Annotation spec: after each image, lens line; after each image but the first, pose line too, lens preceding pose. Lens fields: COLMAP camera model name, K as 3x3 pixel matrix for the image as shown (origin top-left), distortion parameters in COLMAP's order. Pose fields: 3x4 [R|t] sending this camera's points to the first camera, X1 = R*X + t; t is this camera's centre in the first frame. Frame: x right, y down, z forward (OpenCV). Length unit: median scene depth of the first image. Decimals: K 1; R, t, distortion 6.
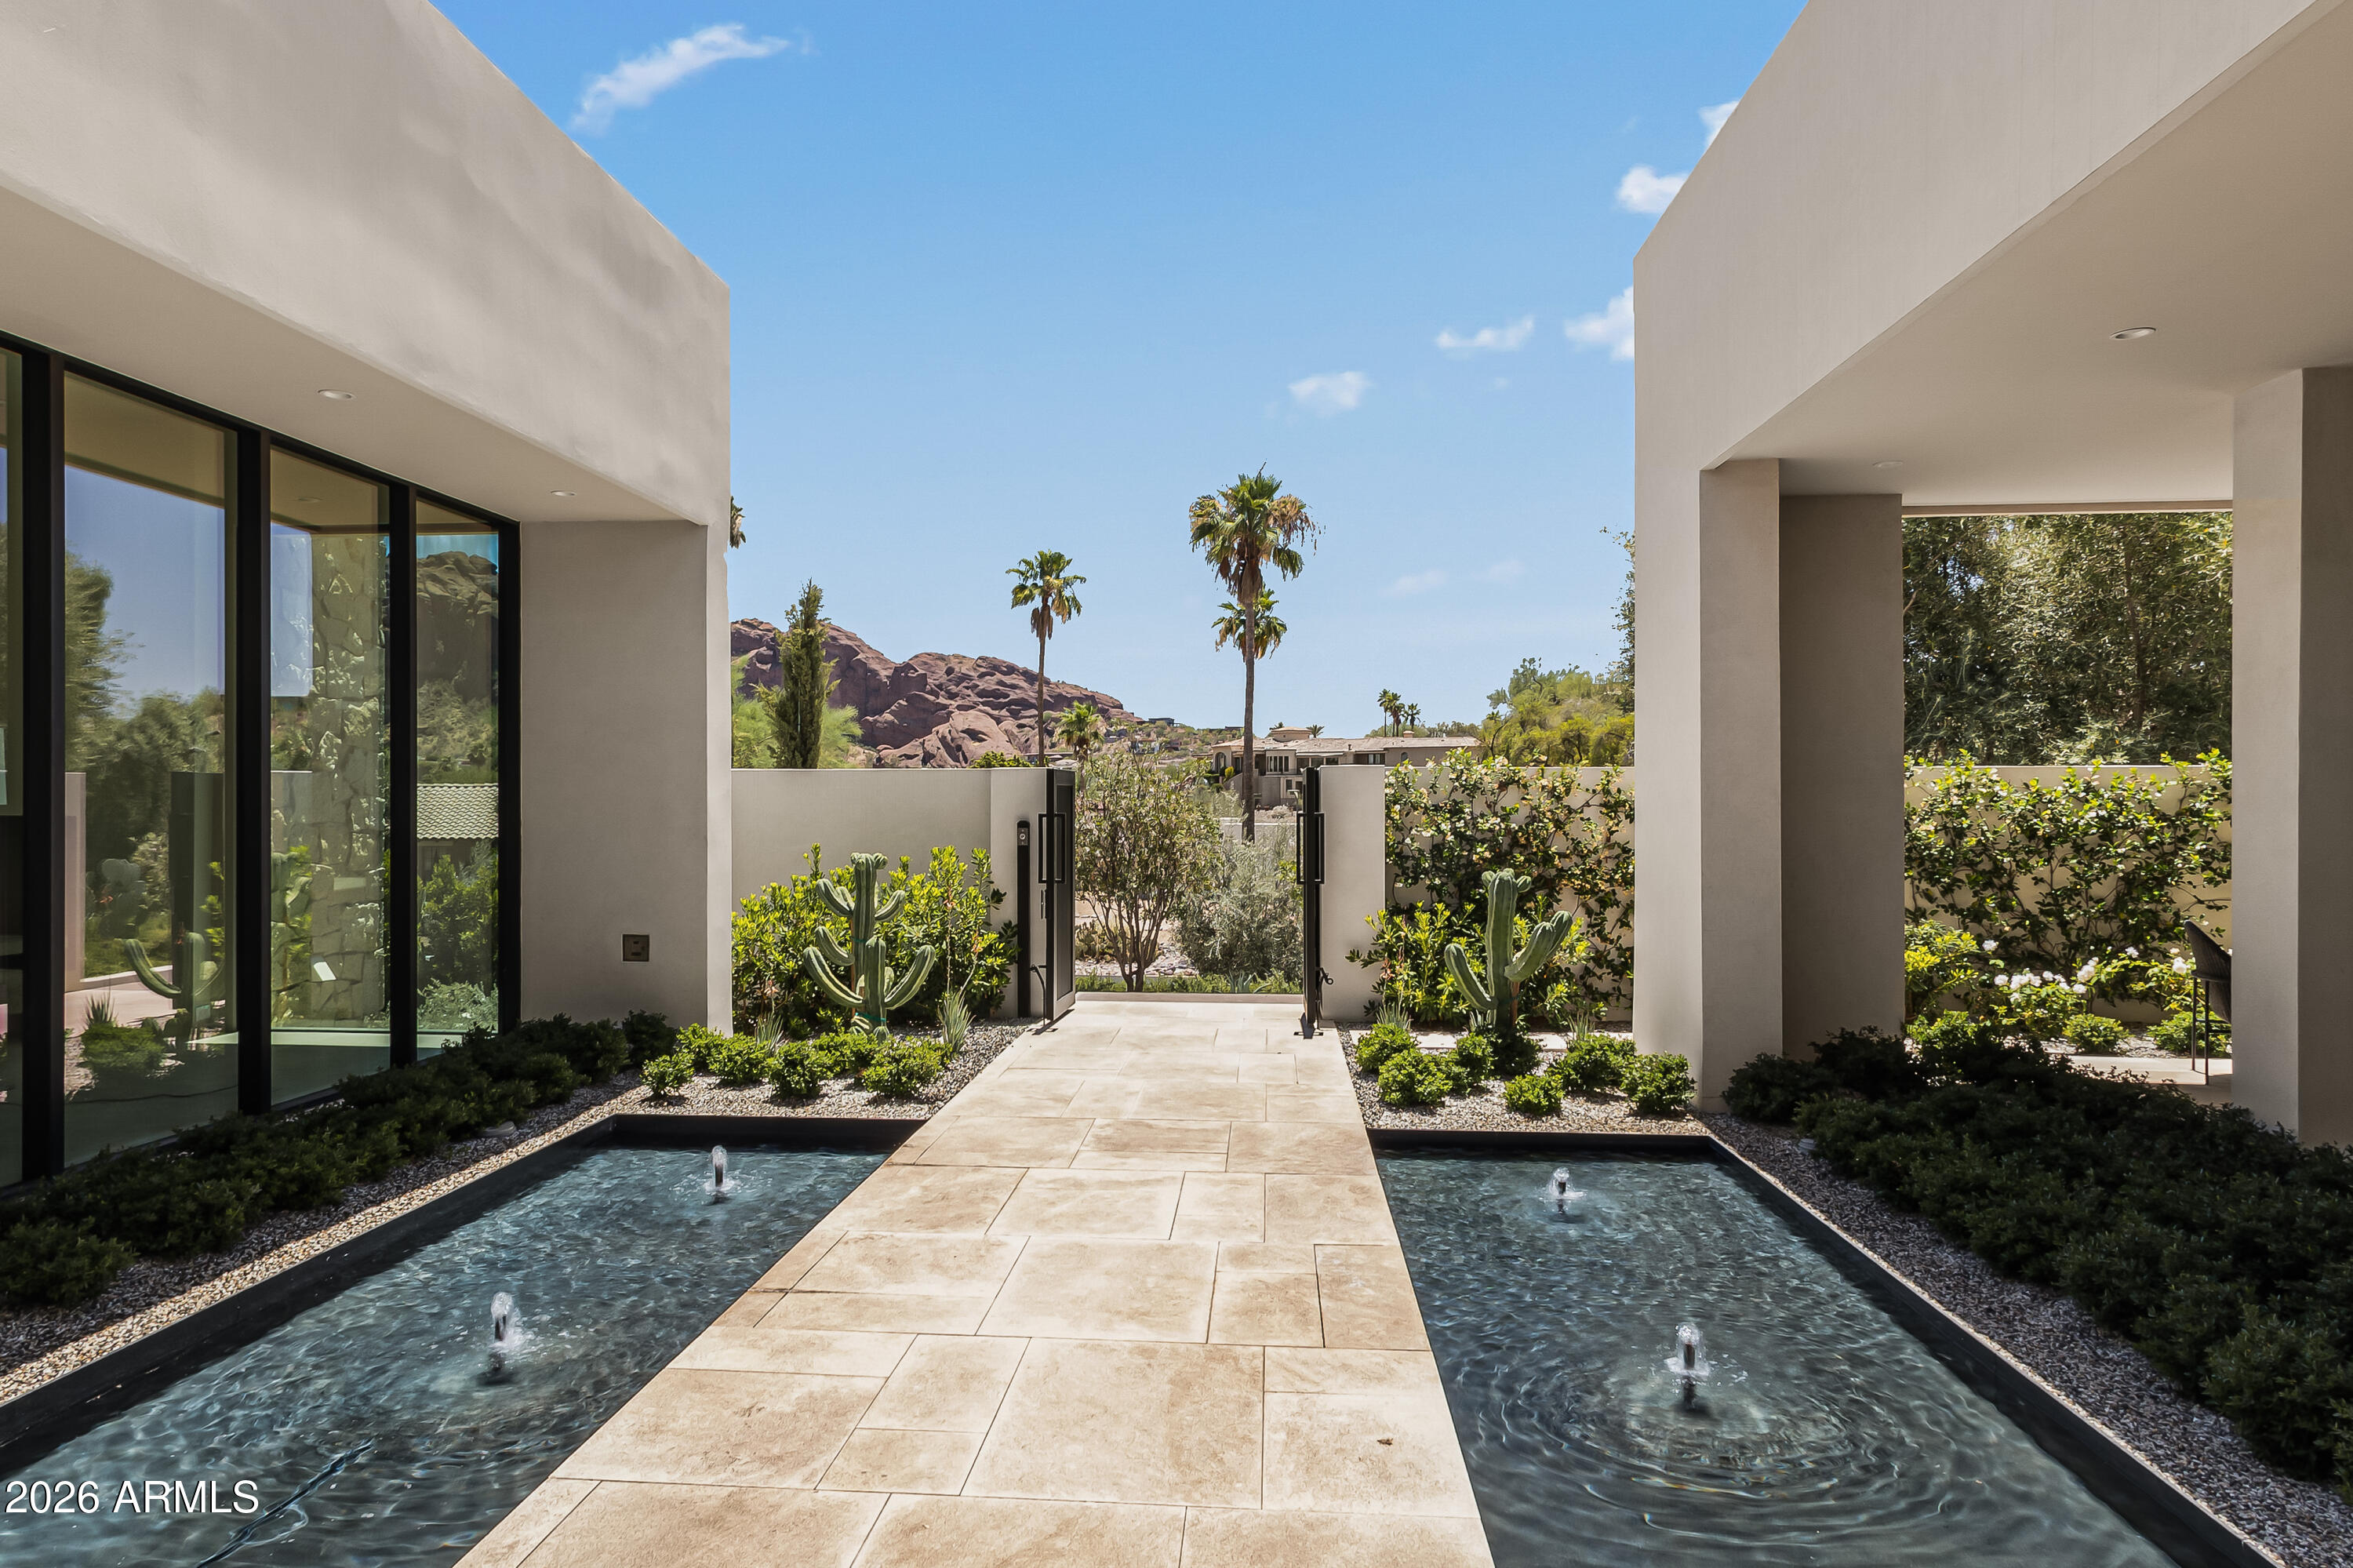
lens RADIAL K [[1418.9, 0, 1176.5], [0, 1418.9, 784.0], [0, 0, 1]] dist [-0.002091, -0.000452]
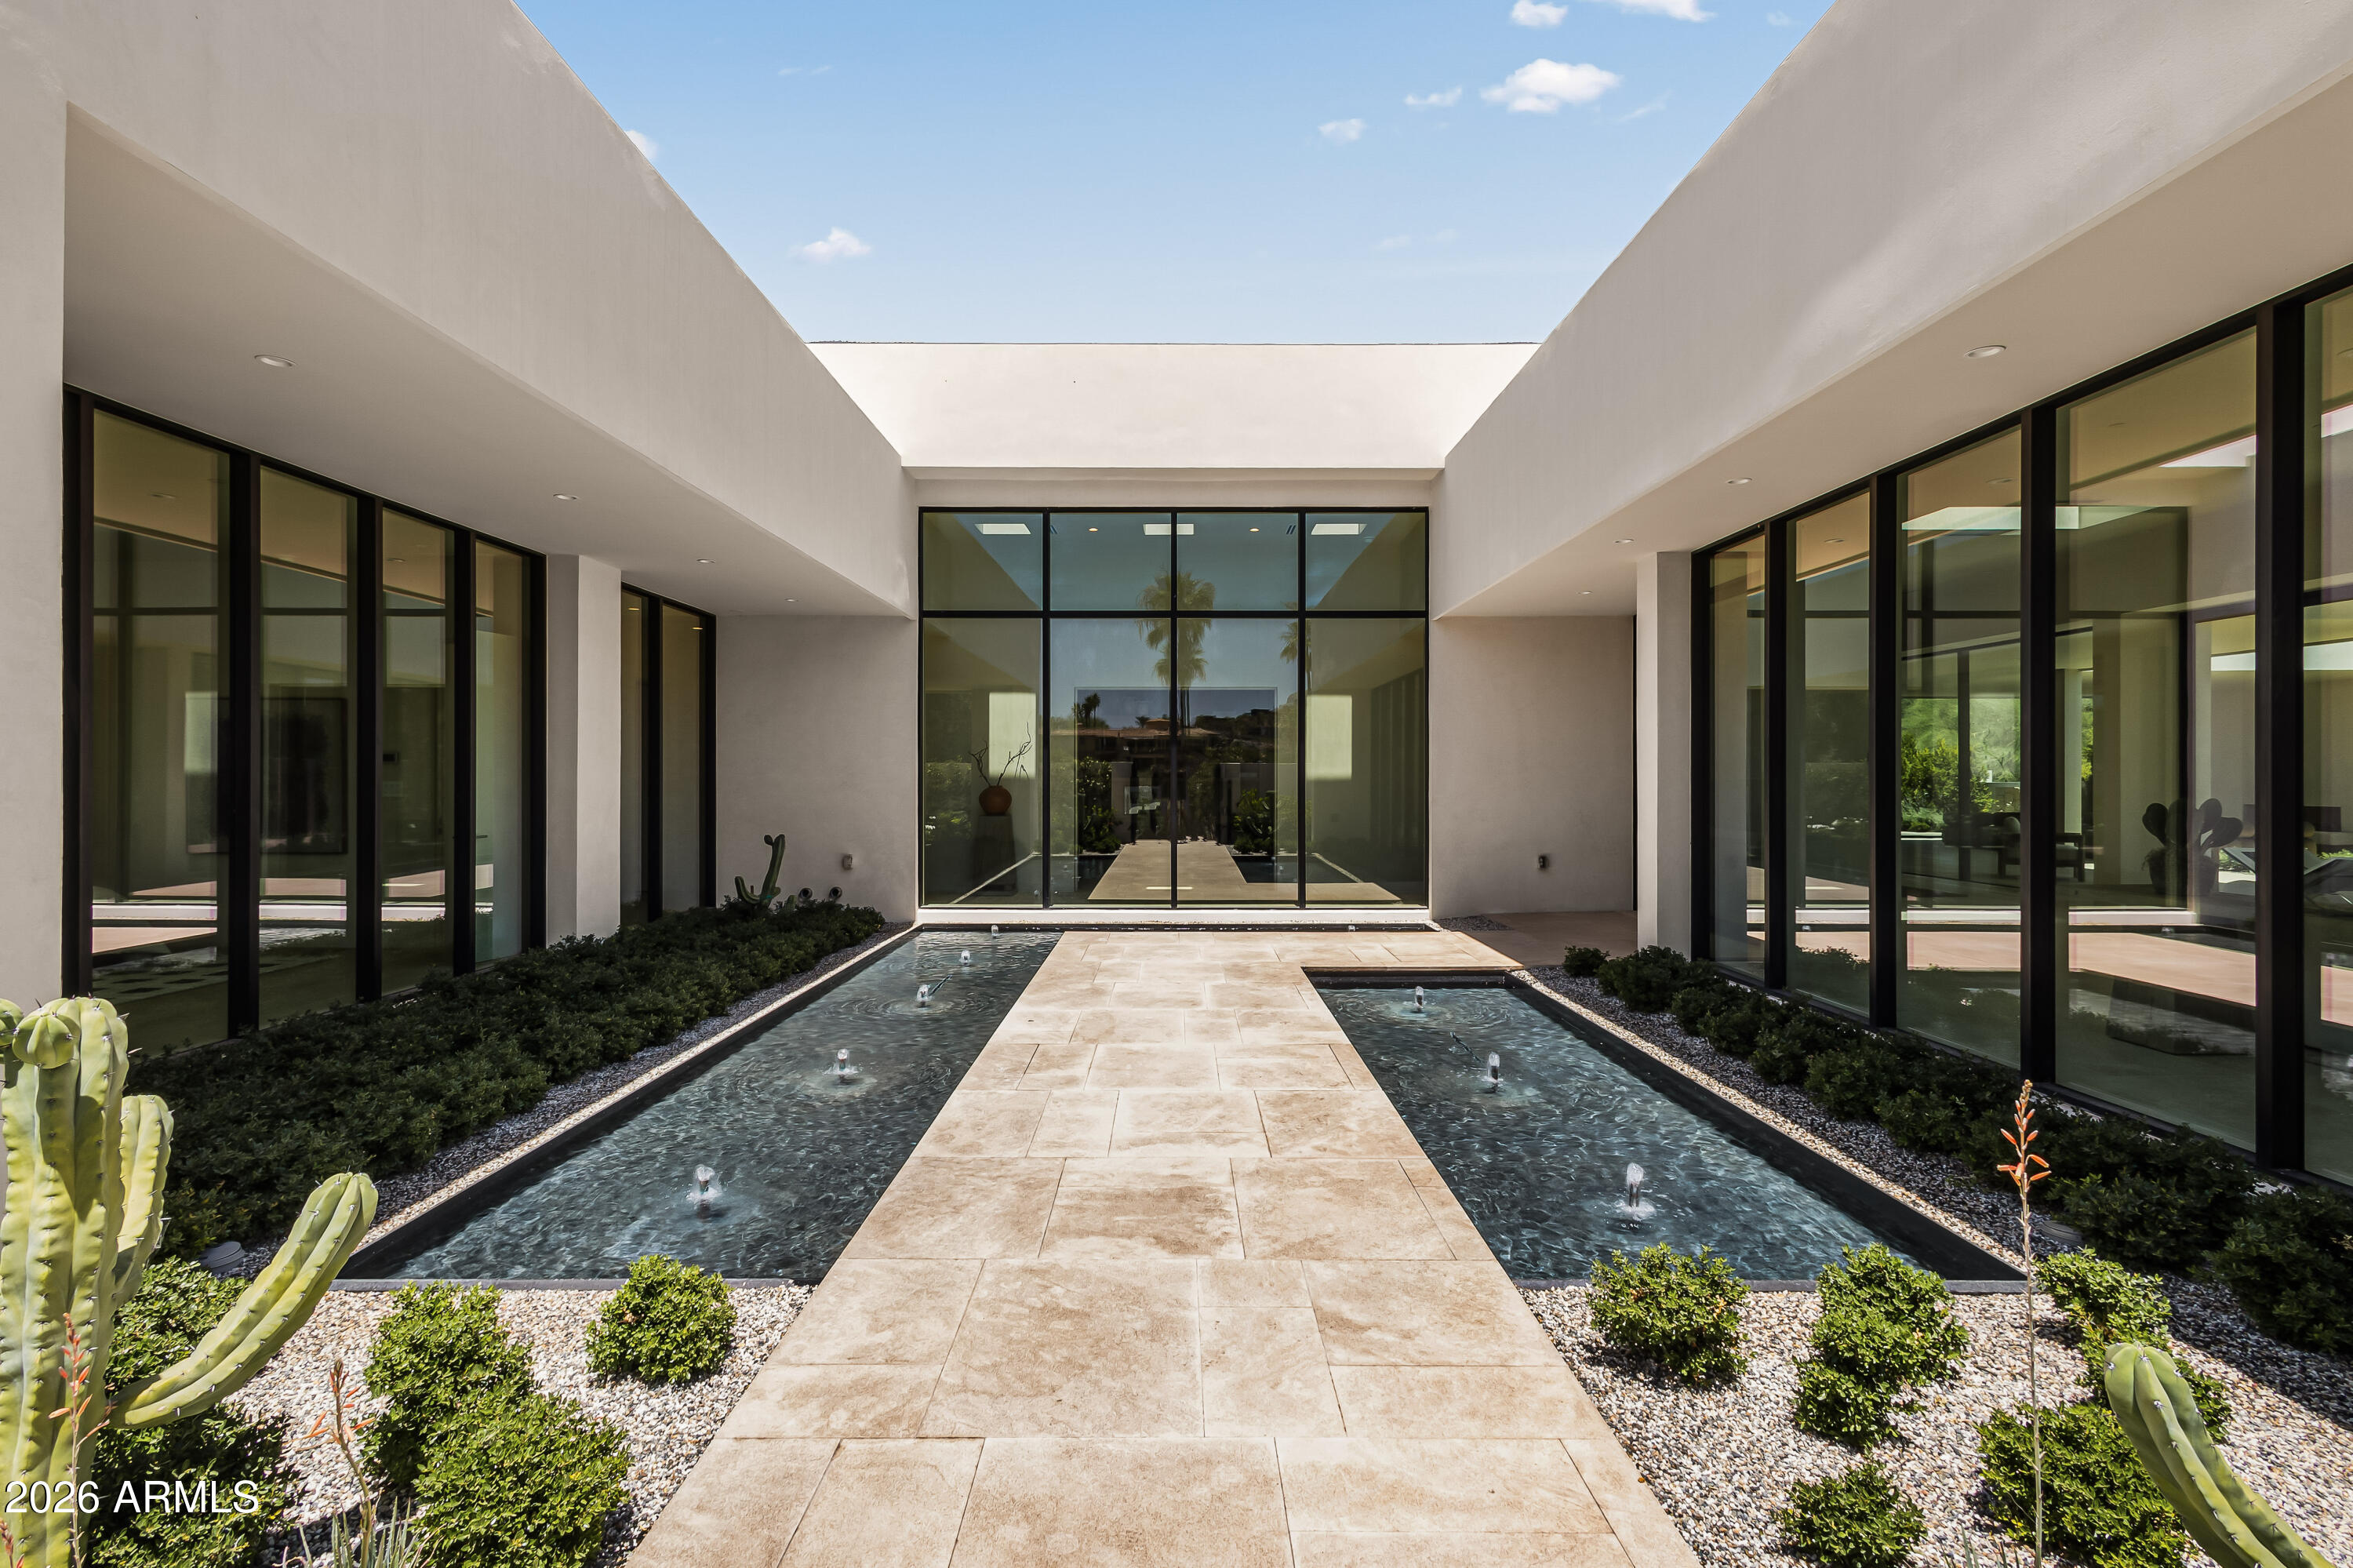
lens RADIAL K [[1211.2, 0, 1176.5], [0, 1211.2, 784.0], [0, 0, 1]] dist [-0.002715, -0.000863]
pose [[-0.997971, -0.001704, -0.063643, 0.013093], [-0.001369, 0.999985, -0.005308, 0.023370], [0.063651, -0.005210, -0.997959, 1.895780]]
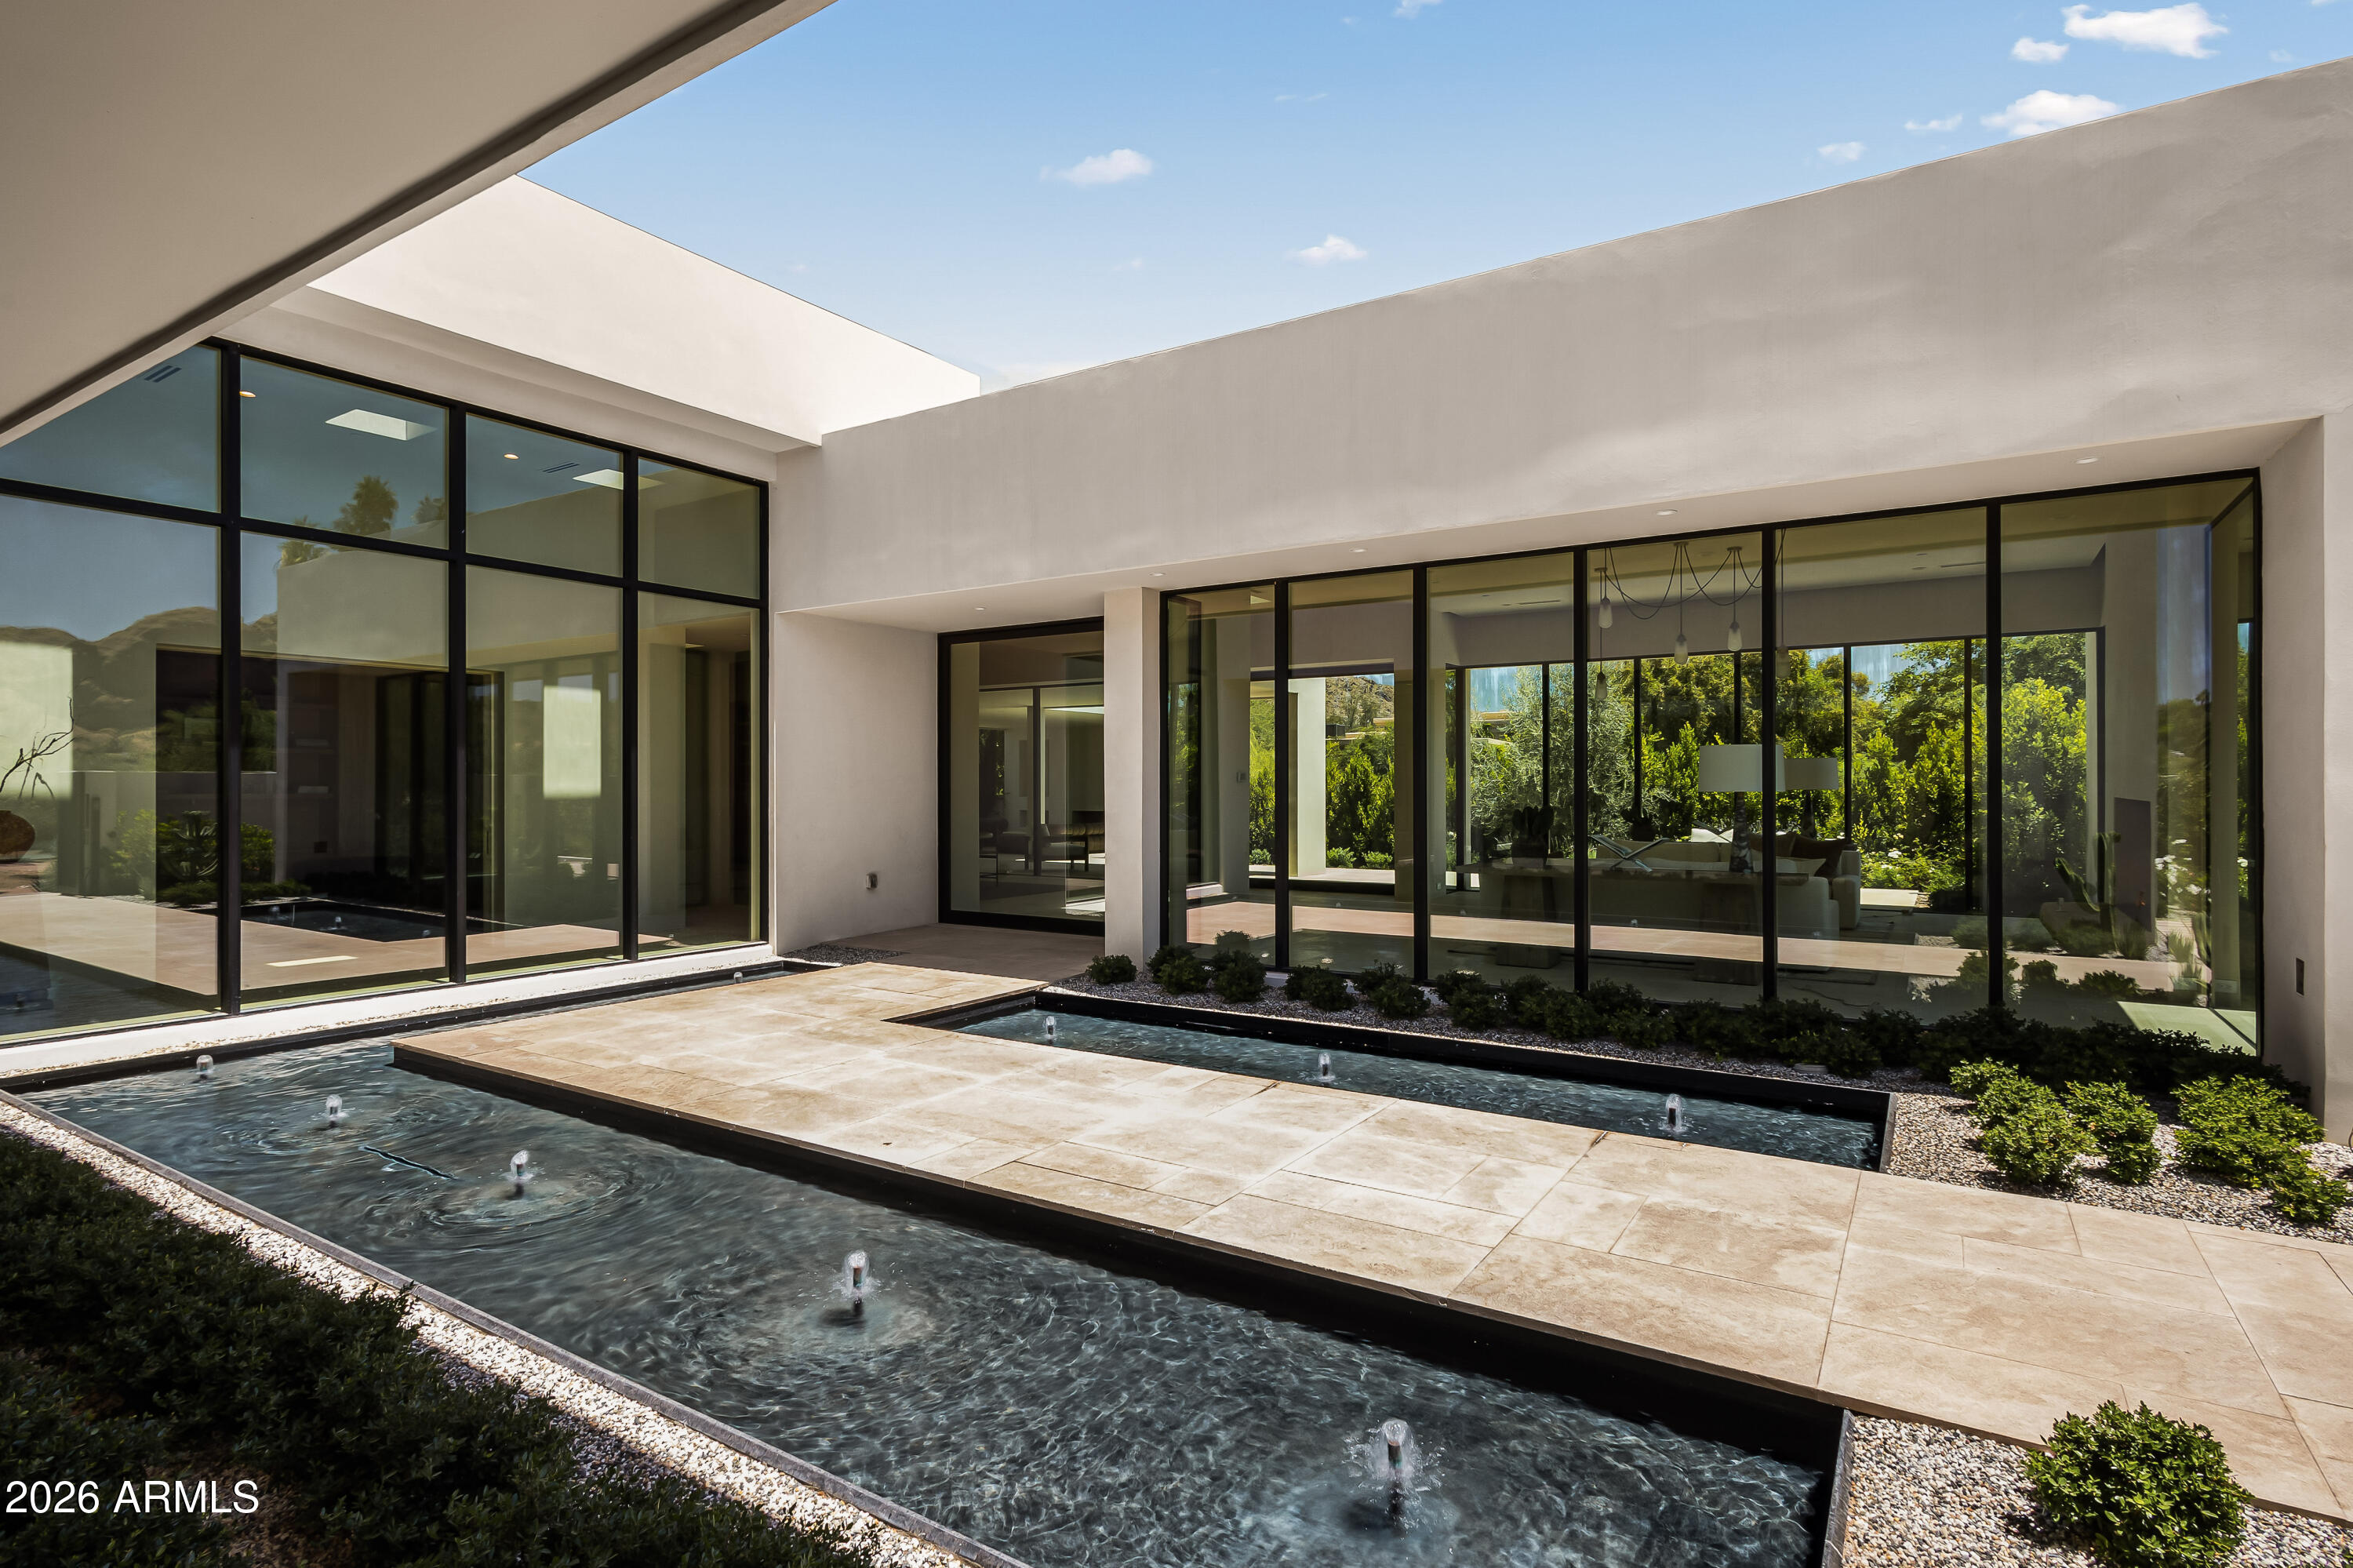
lens RADIAL K [[1211.2, 0, 1176.5], [0, 1211.2, 784.0], [0, 0, 1]] dist [-0.002715, -0.000863]
pose [[-0.474980, -0.005540, -0.879979, 0.782313], [0.011384, 0.999858, -0.012440, 0.016643], [0.879923, -0.015926, -0.474849, 1.210802]]
